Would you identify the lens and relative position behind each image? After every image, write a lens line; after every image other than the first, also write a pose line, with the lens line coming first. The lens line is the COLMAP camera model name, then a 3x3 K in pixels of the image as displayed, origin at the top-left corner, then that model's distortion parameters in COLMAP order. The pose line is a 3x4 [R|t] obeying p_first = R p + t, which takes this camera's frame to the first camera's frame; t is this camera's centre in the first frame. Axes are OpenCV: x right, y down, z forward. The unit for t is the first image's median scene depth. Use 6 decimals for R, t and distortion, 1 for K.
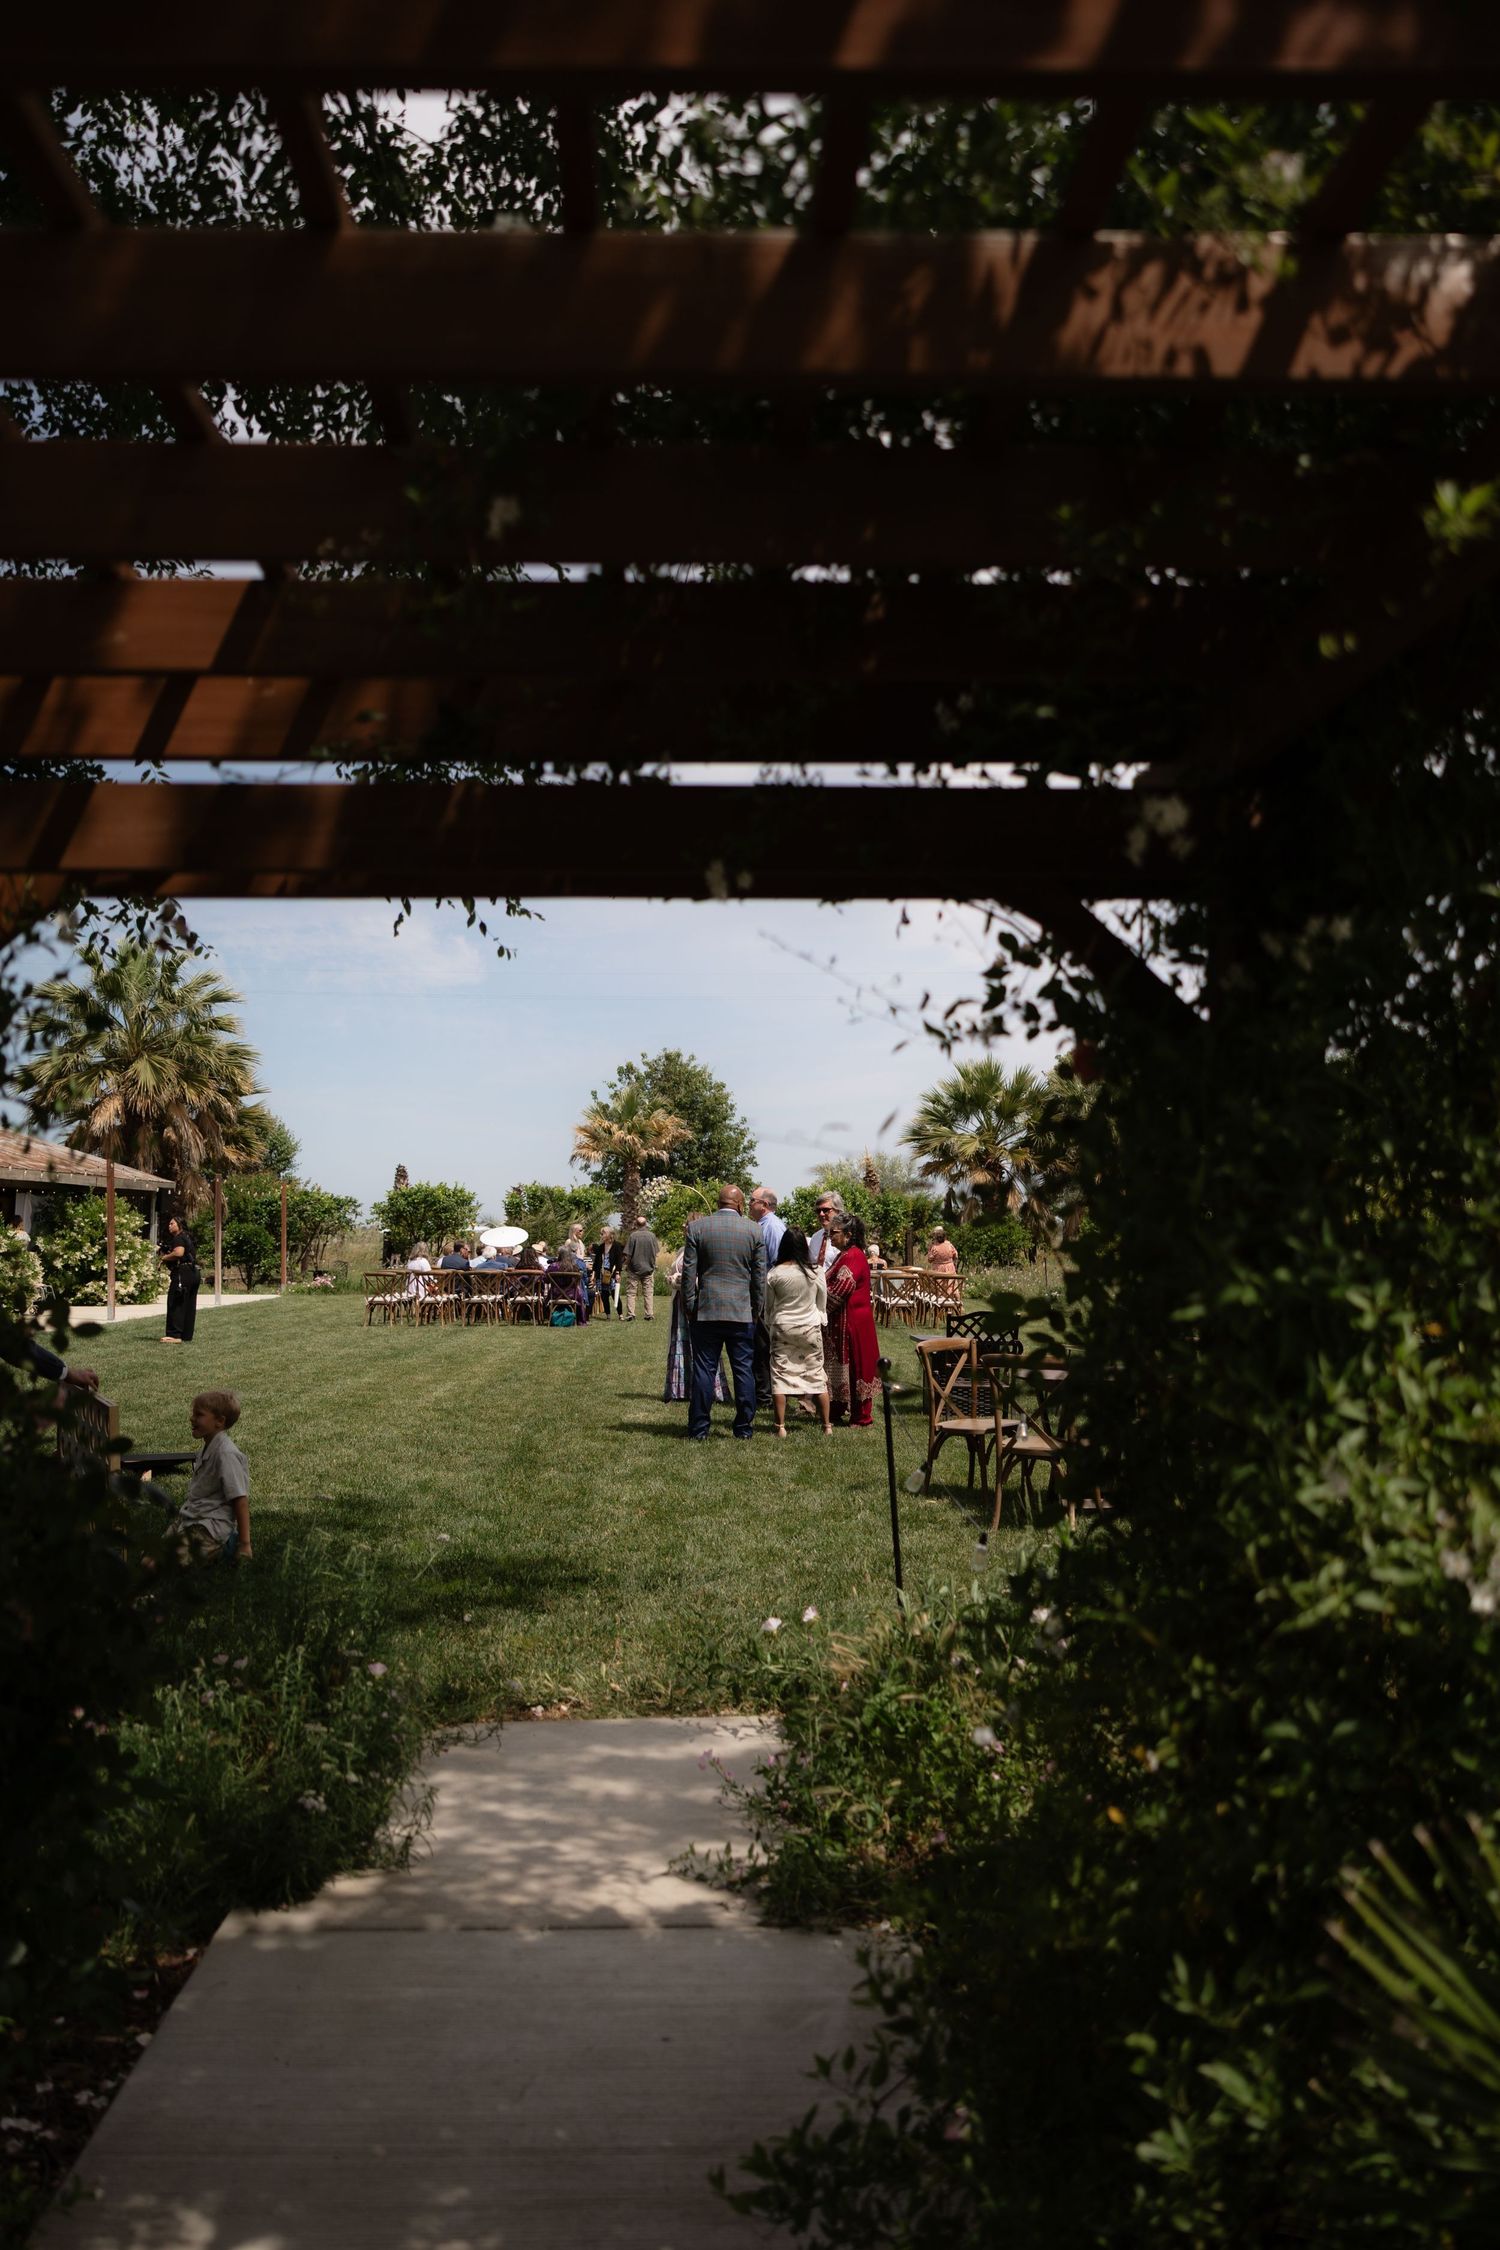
lens RADIAL K [[1772.1, 0, 744.8], [0, 1772.1, 1127.2], [0, 0, 1]] dist [-0.003369, 0.021539]
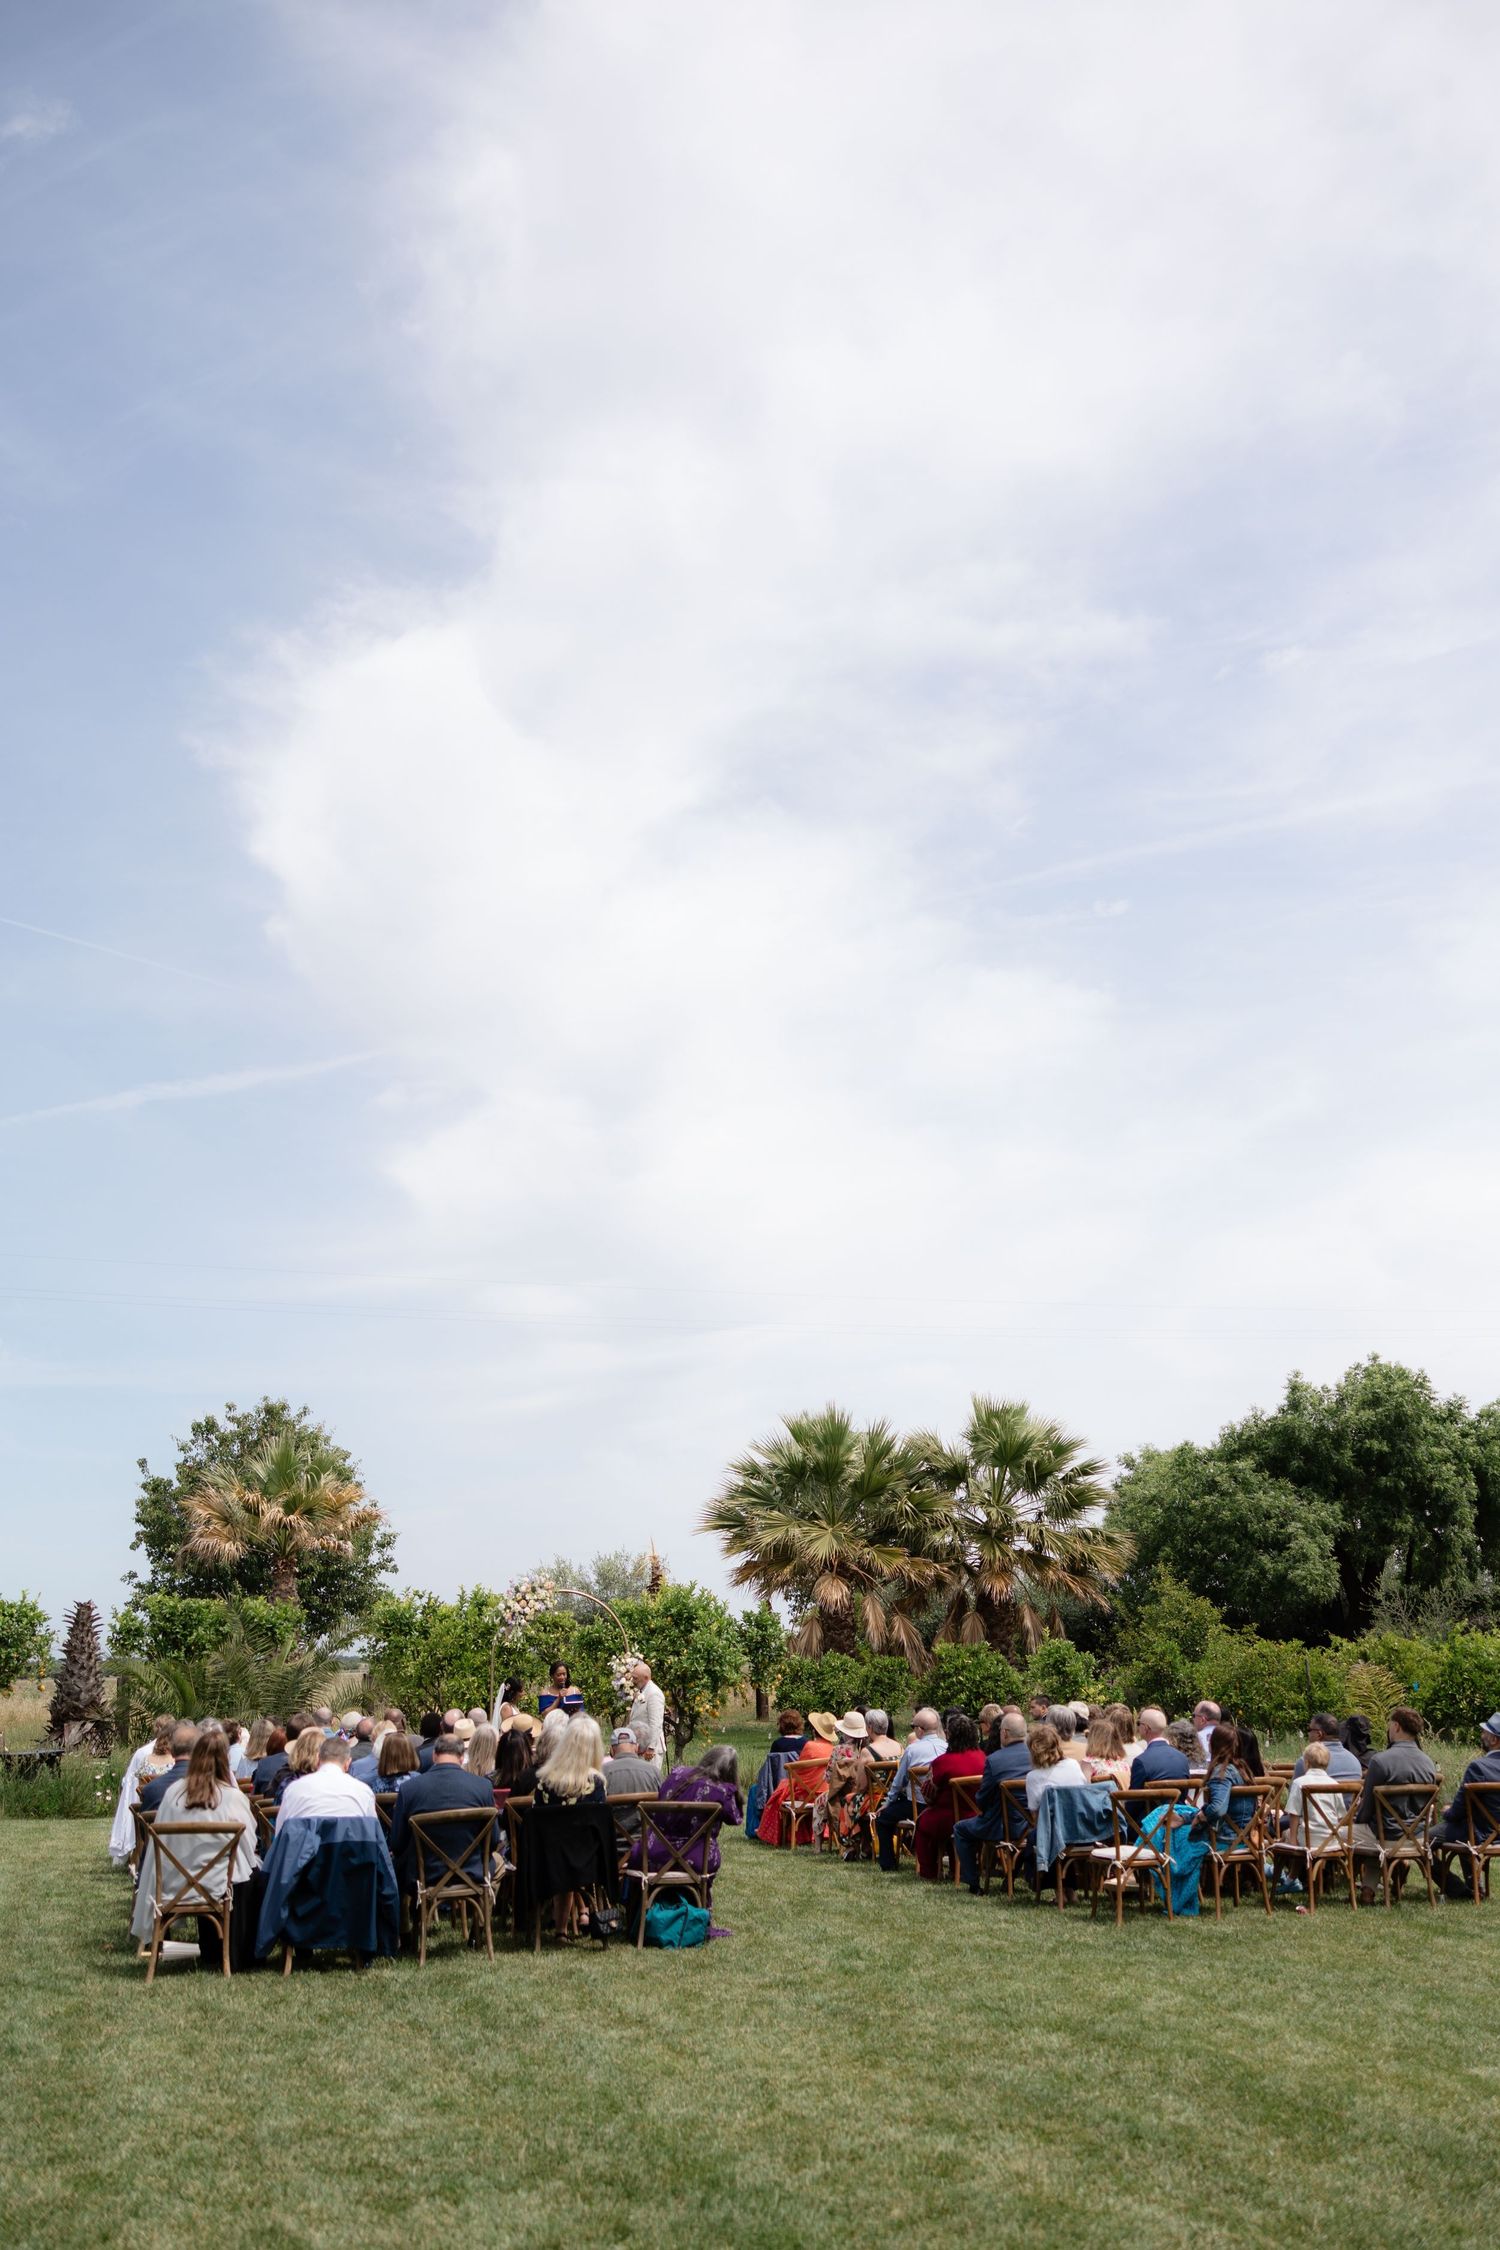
lens RADIAL K [[1992.8, 0, 796.4], [0, 1992.8, 1289.1], [0, 0, 1]] dist [0.005600, 0.003620]
pose [[0.955727, 0.045435, 0.290725, -0.097680], [-0.008969, 0.992046, -0.125553, 0.011427], [-0.294117, 0.117386, 0.948533, 0.271085]]
